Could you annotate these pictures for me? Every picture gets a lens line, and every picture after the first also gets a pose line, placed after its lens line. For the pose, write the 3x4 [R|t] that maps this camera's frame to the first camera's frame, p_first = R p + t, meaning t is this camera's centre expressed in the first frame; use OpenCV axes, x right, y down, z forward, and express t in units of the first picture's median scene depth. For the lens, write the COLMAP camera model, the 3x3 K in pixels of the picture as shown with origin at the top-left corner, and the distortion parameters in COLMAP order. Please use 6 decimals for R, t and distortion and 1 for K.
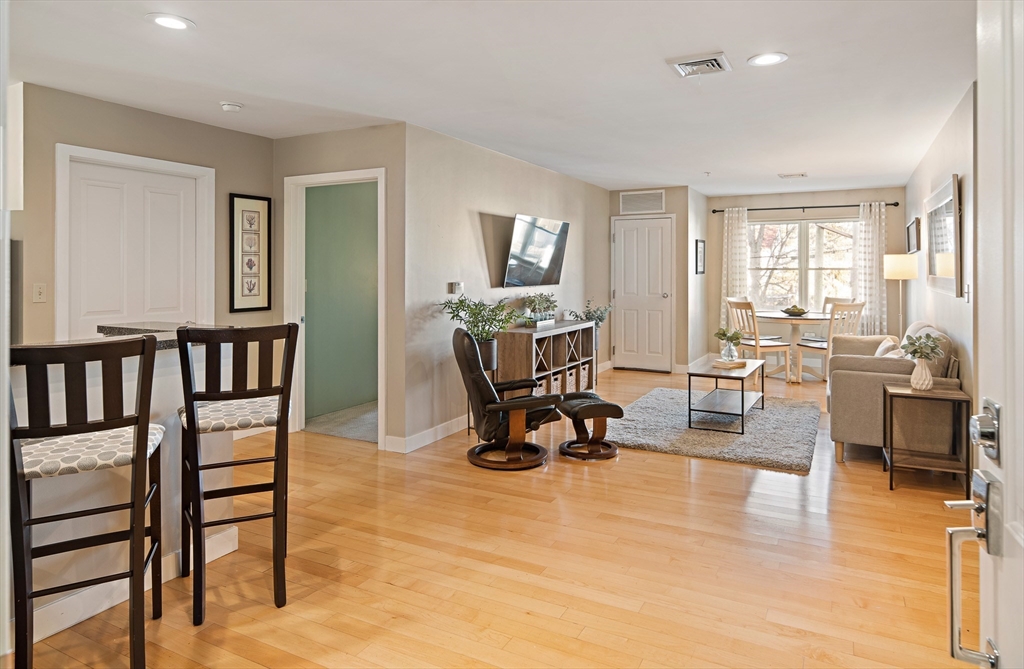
lens RADIAL K [[650.8, 0, 476.3], [0, 650.8, 268.8], [0, 0, 1]] dist [0.001497, -0.001177]
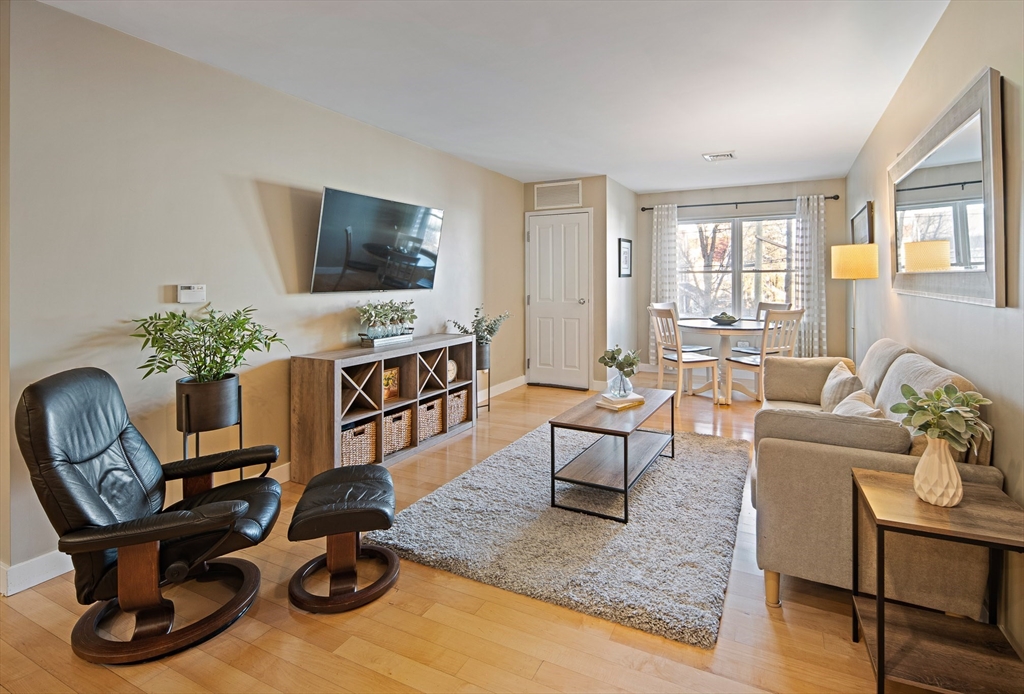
lens RADIAL K [[509.7, 0, 534.5], [0, 509.7, 280.6], [0, 0, 1]] dist [-0.000853, 0.000034]
pose [[0.997833, -0.002957, 0.065725, 0.232493], [0.002772, 0.999992, 0.002898, 0.013805], [-0.065734, -0.002710, 0.997834, 0.411670]]
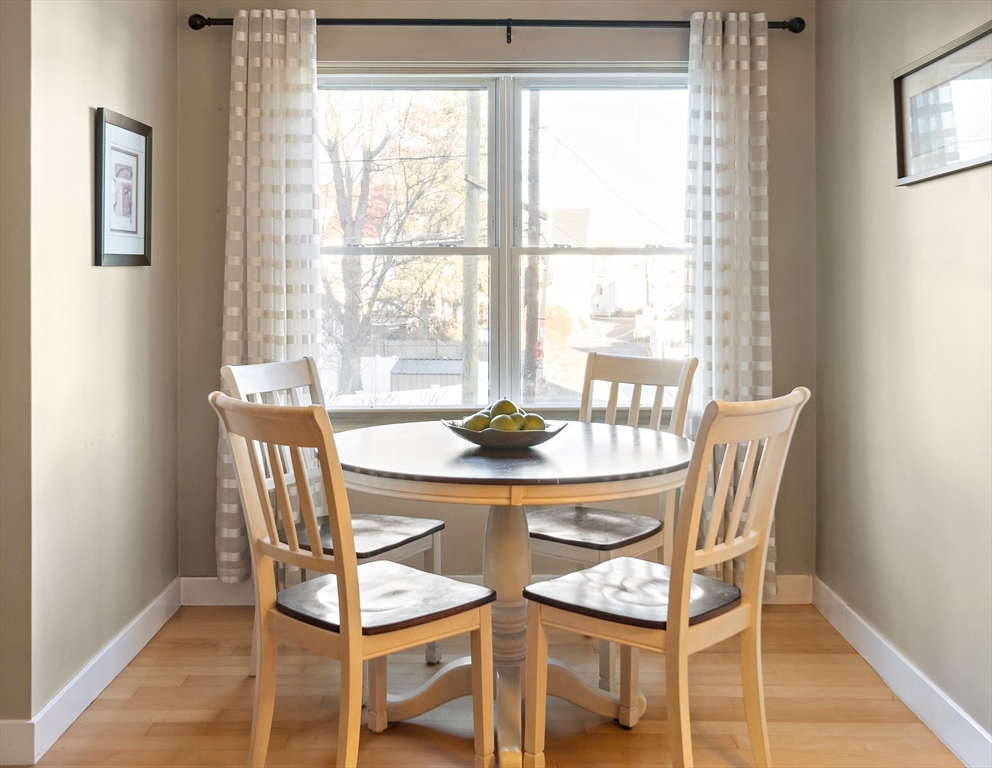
lens RADIAL K [[1111.0, 0, 503.7], [0, 1111.0, 278.7], [0, 0, 1]] dist [-0.000771, 0.000000]
pose [[0.857733, -0.000305, 0.514095, 0.346604], [-0.001037, 0.999997, 0.002324, 0.015321], [-0.514094, -0.002526, 0.857730, 0.798295]]
